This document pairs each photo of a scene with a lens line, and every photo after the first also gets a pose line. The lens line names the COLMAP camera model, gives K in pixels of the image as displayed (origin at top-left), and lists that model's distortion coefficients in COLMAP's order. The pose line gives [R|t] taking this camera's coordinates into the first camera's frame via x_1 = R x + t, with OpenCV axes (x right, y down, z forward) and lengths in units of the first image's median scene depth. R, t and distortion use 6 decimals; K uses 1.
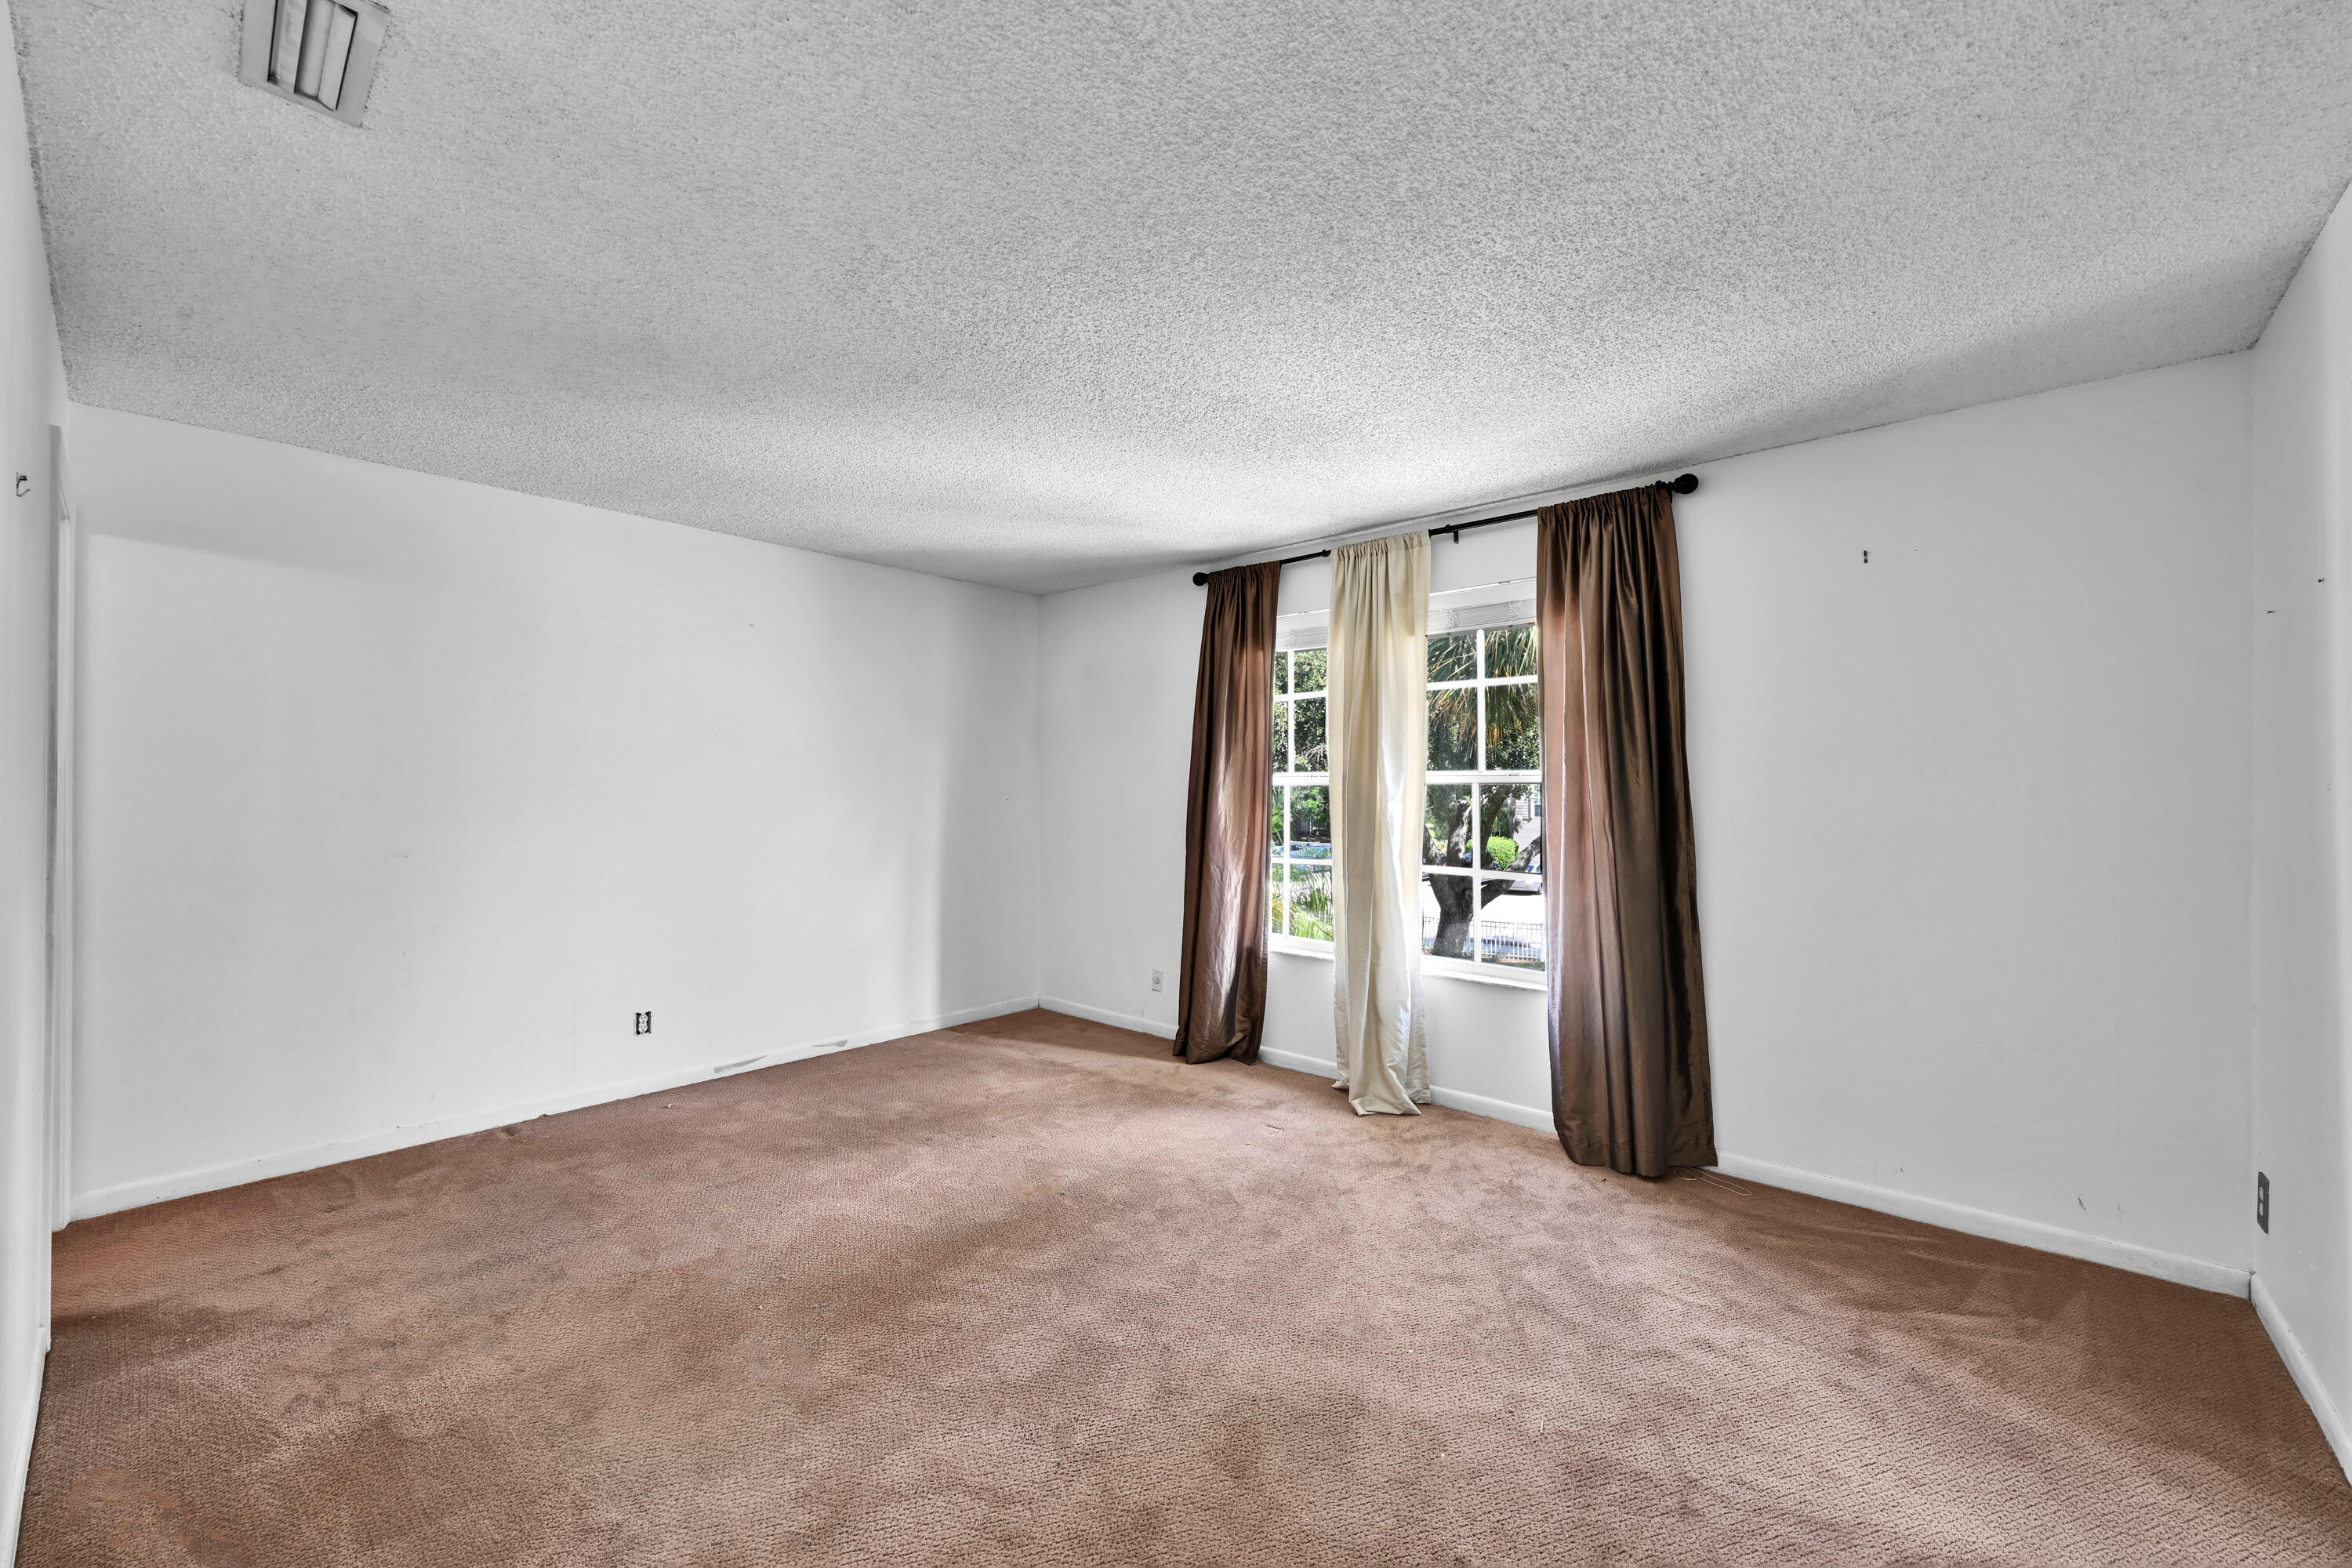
lens RADIAL K [[939.4, 0, 1171.5], [0, 939.4, 786.4], [0, 0, 1]] dist [0.000081, 0.000112]
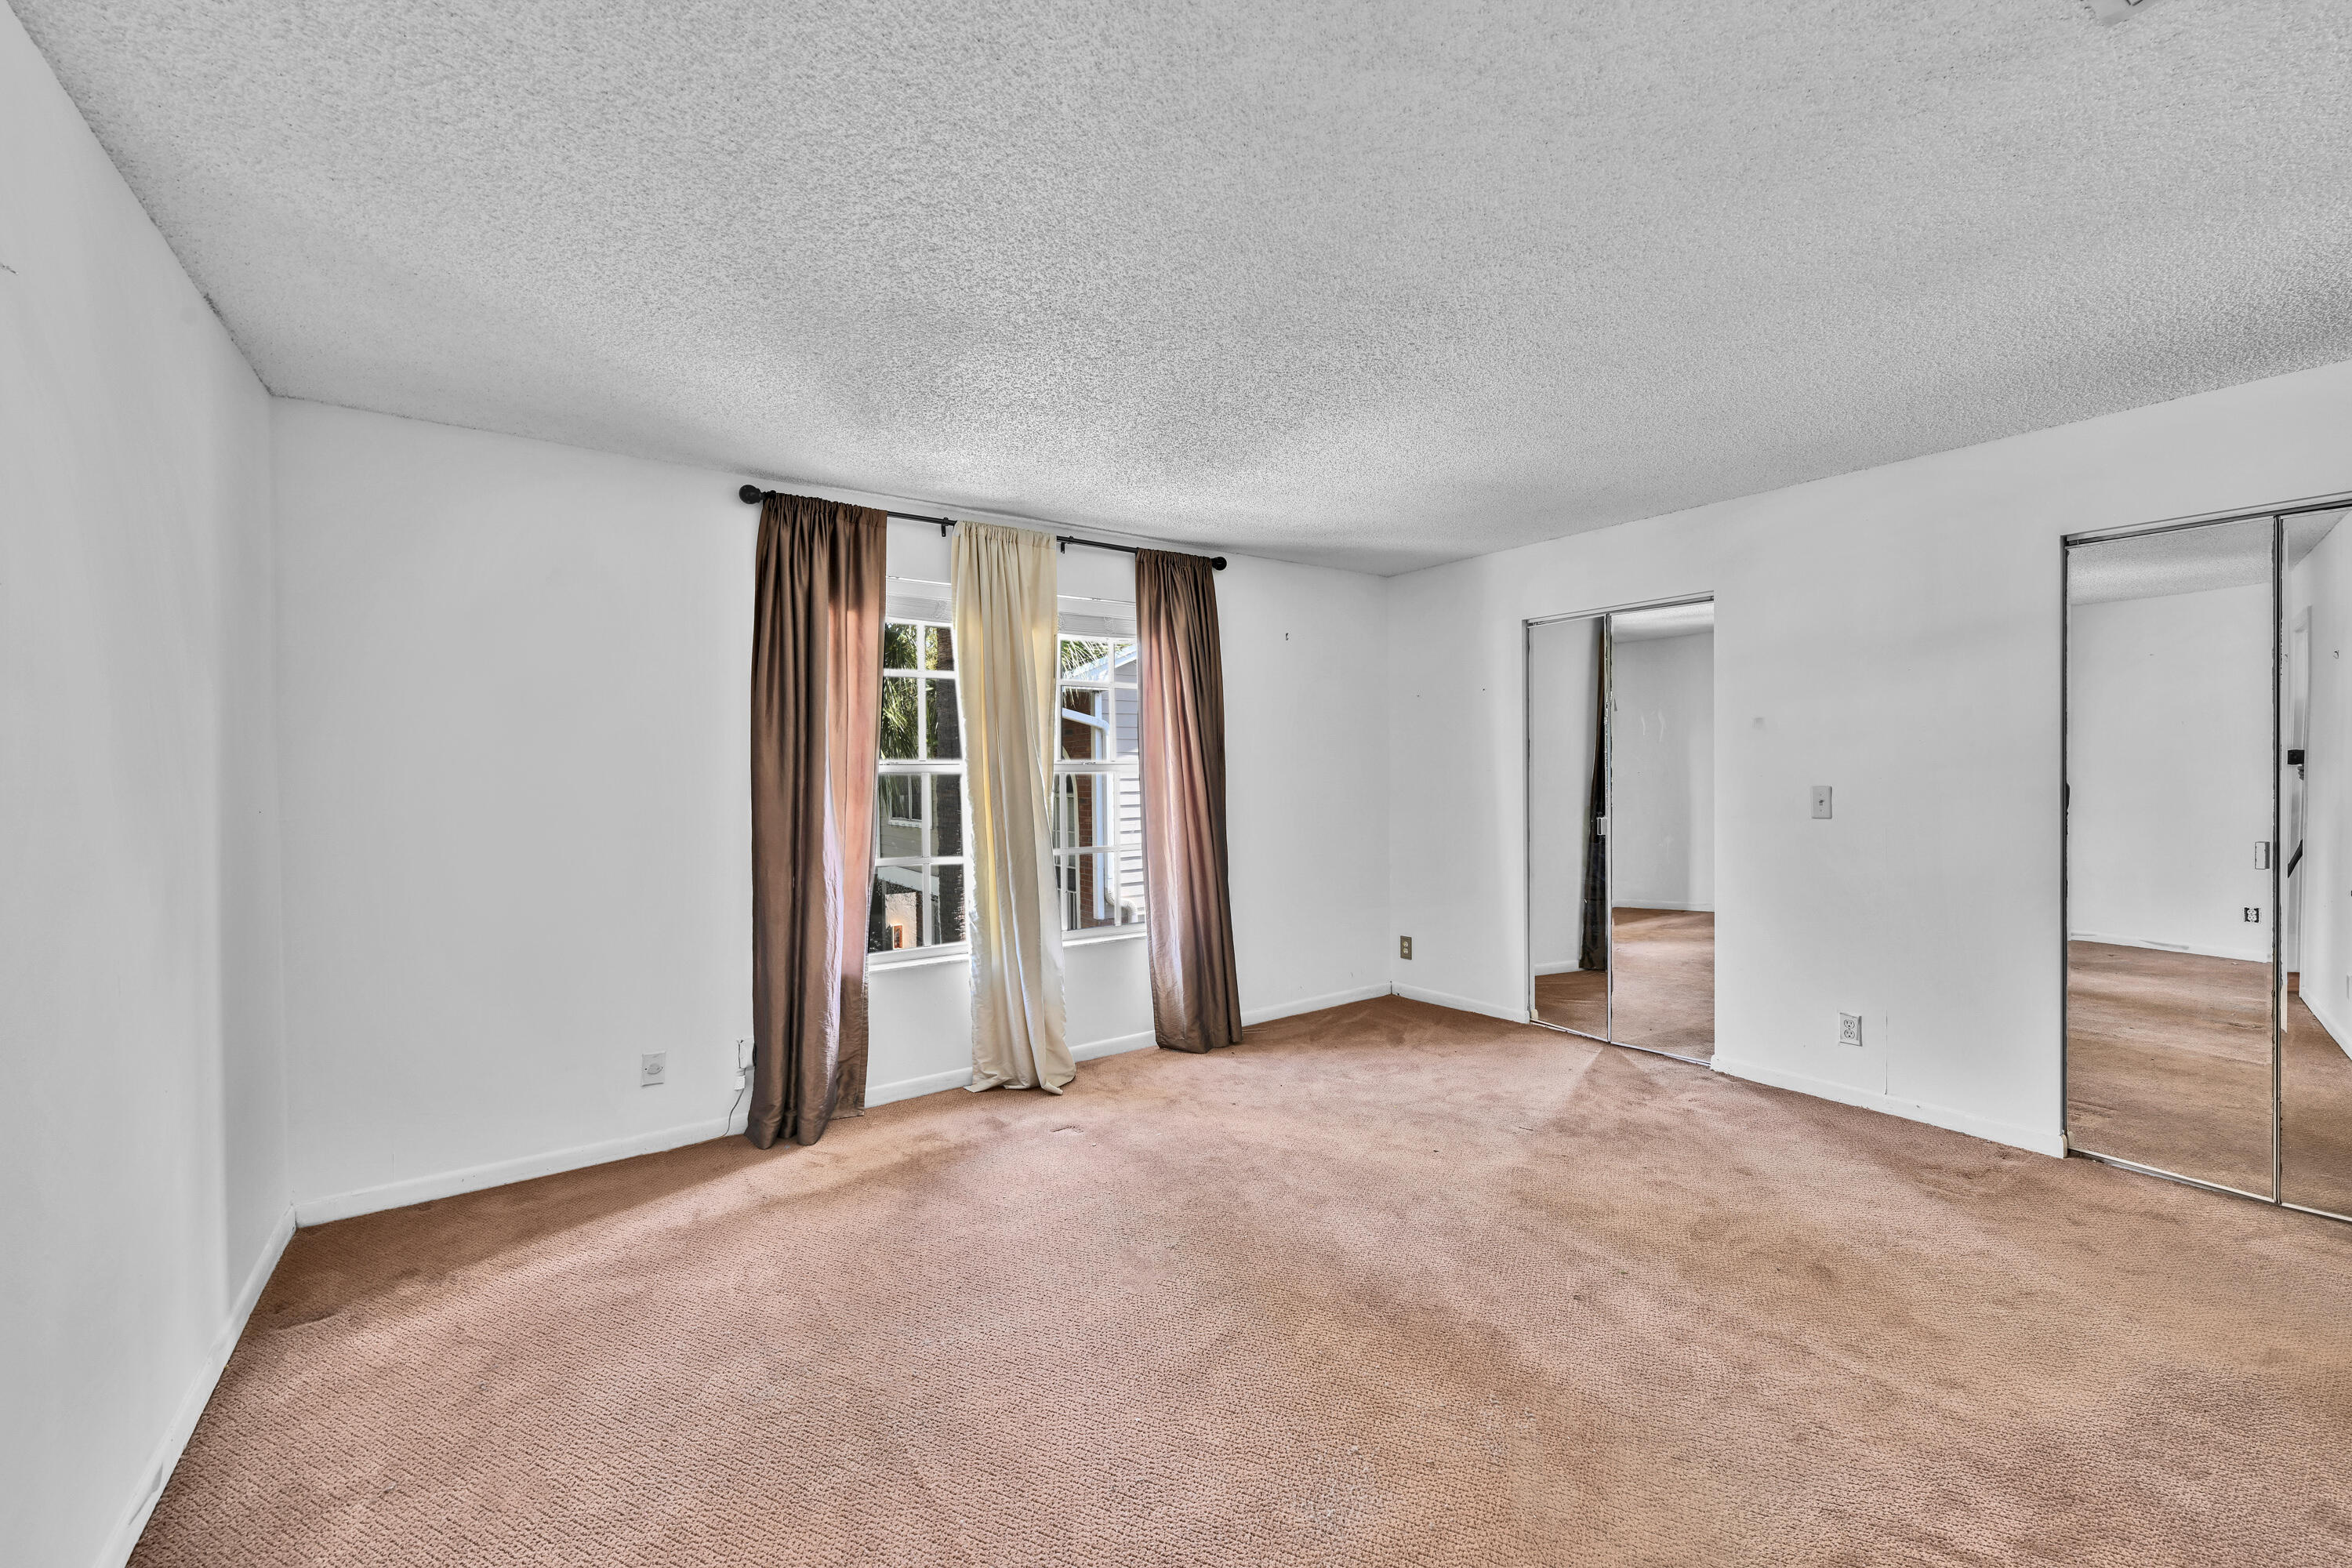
lens RADIAL K [[939.4, 0, 1171.5], [0, 939.4, 786.4], [0, 0, 1]] dist [0.000081, 0.000112]
pose [[0.224743, -0.020558, 0.974201, -0.746363], [0.010206, 0.999772, 0.018743, -0.004681], [-0.974365, 0.005730, 0.224901, 0.629368]]
